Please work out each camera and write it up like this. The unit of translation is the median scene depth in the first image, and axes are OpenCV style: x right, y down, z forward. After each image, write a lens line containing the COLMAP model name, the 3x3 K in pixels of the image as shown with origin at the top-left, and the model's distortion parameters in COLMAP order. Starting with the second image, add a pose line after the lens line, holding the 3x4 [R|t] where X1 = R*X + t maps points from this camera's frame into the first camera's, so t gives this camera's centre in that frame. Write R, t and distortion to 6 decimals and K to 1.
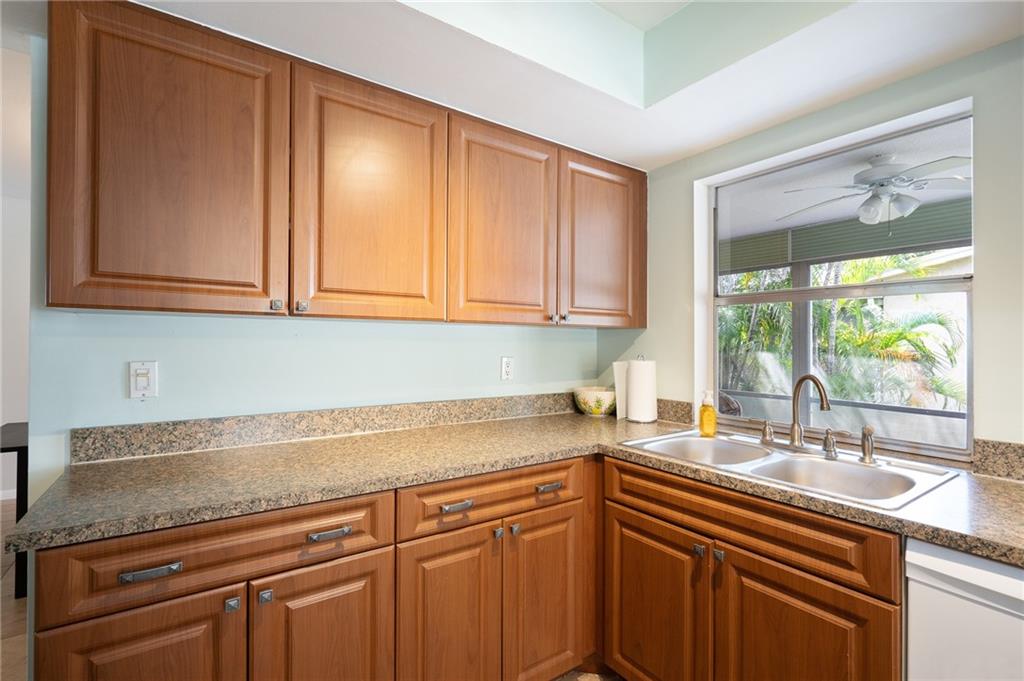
lens RADIAL K [[470.4, 0, 514.2], [0, 470.4, 335.8], [0, 0, 1]] dist [0.000442, -0.000318]
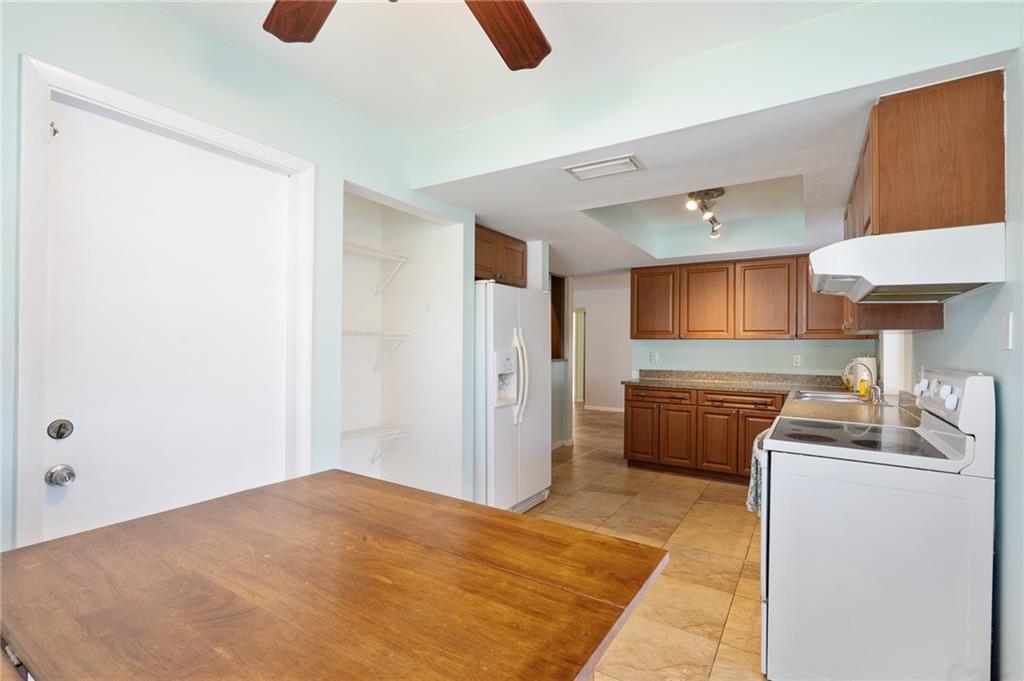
lens RADIAL K [[476.3, 0, 508.8], [0, 476.3, 326.6], [0, 0, 1]] dist [-0.001177, 0.000517]
pose [[0.366008, -0.042321, -0.929649, 2.227181], [0.006649, 0.999059, -0.042863, 0.005705], [0.930588, 0.009507, 0.365945, -1.384116]]
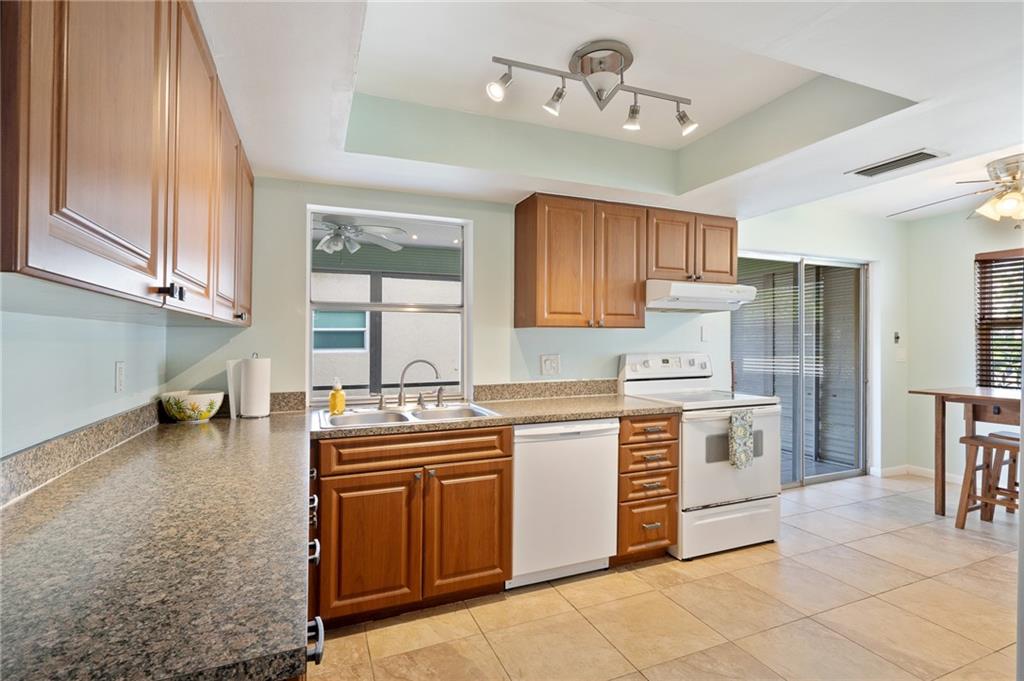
lens RADIAL K [[484.7, 0, 503.9], [0, 484.7, 342.7], [0, 0, 1]] dist [-0.002681, -0.000001]
pose [[0.226510, -0.009749, 0.973960, -0.990711], [-0.009225, 0.999884, 0.012154, 0.002499], [-0.973965, -0.011738, 0.226394, 0.358139]]
